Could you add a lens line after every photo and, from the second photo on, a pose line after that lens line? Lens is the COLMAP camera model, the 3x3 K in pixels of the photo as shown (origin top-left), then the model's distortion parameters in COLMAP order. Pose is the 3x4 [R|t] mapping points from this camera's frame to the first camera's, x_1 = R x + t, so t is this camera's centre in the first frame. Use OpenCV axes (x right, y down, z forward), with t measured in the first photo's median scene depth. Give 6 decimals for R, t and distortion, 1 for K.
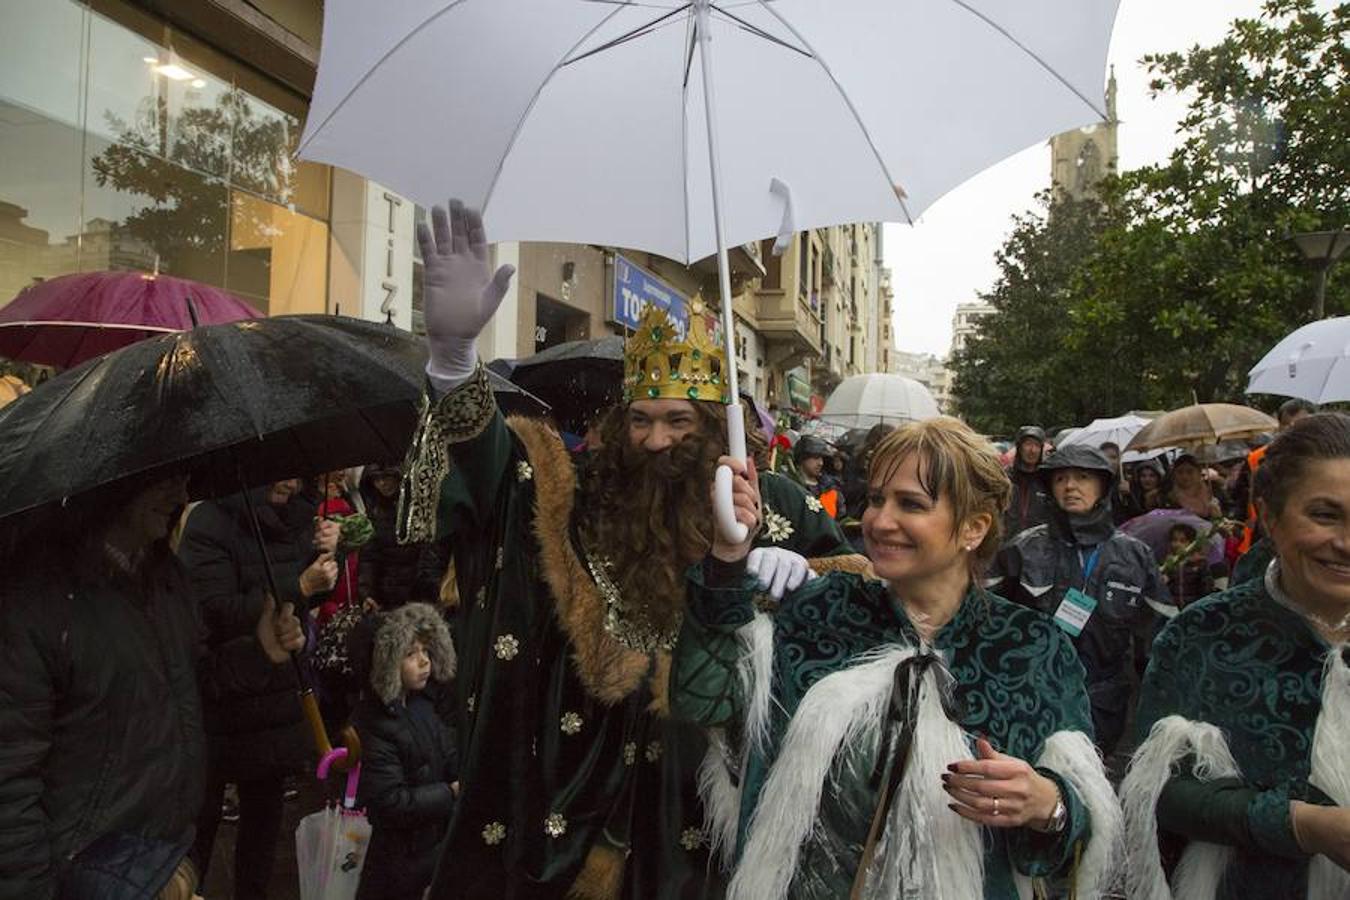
lens RADIAL K [[979.6, 0, 674.4], [0, 979.6, 450.4], [0, 0, 1]] dist [-0.051237, 0.003233]
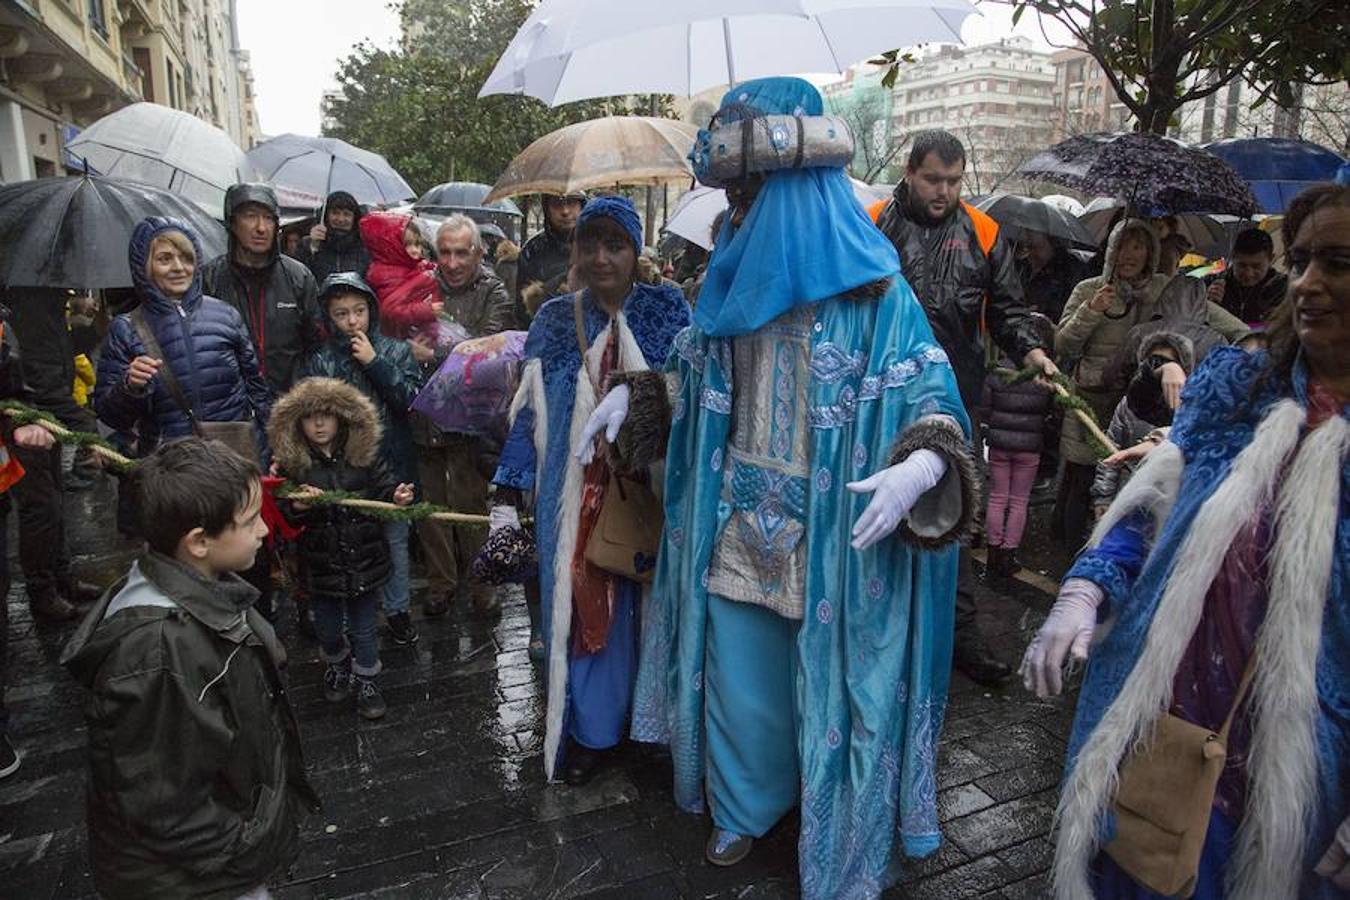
lens RADIAL K [[979.6, 0, 674.6], [0, 979.6, 455.1], [0, 0, 1]] dist [-0.051237, 0.003233]
pose [[0.821064, -0.133210, 0.555076, -0.061176], [0.009770, 0.975527, 0.219661, 0.000386], [-0.570753, -0.174933, 0.802272, -0.324903]]
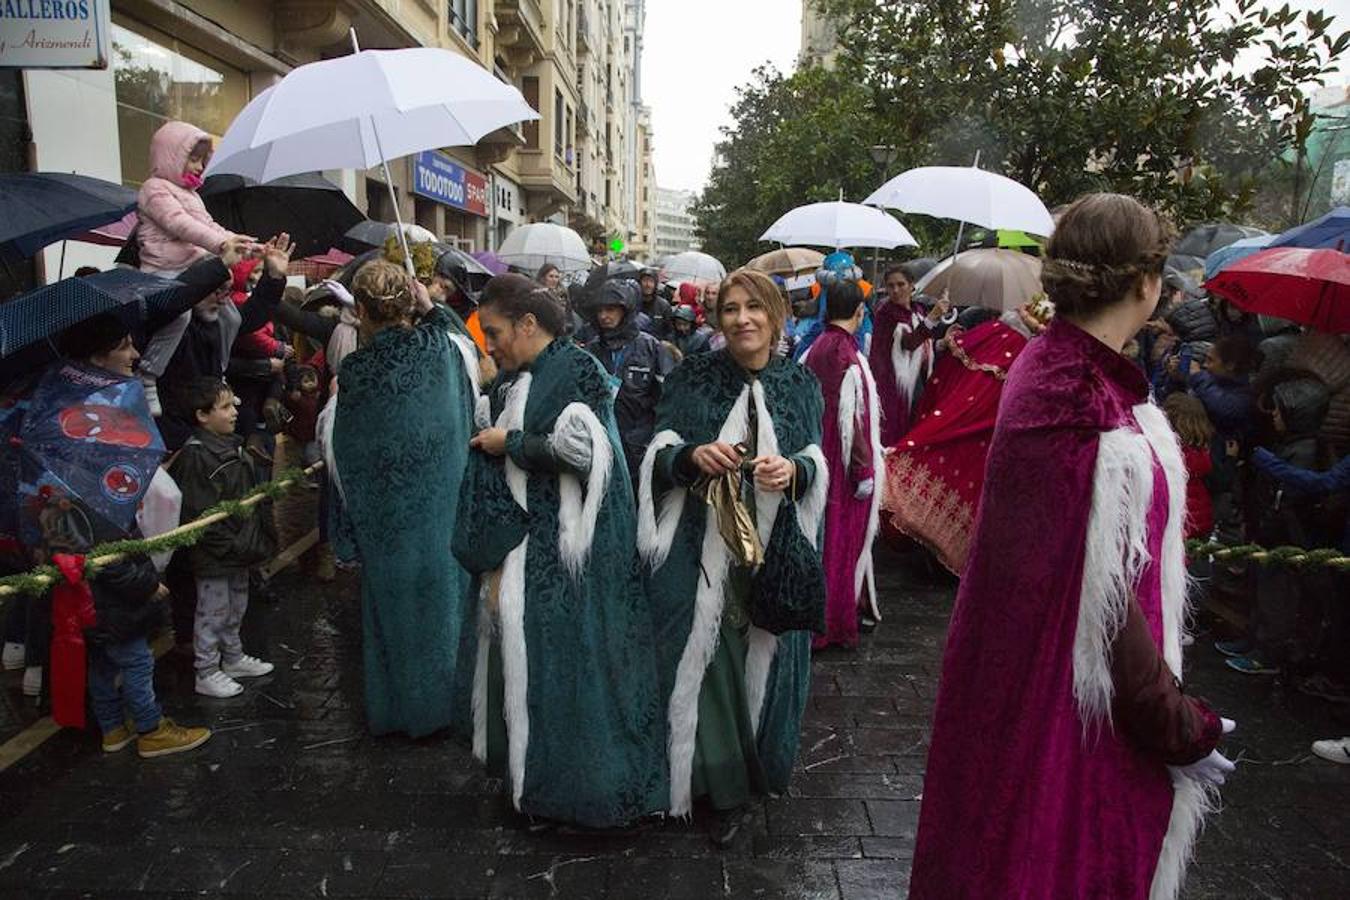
lens RADIAL K [[979.6, 0, 669.9], [0, 979.6, 443.5], [0, 0, 1]] dist [-0.051237, 0.003233]
pose [[0.972939, -0.036601, 0.228144, -0.012483], [0.000018, 0.987386, 0.158331, 0.000130], [-0.231062, -0.154042, 0.960667, -0.148228]]
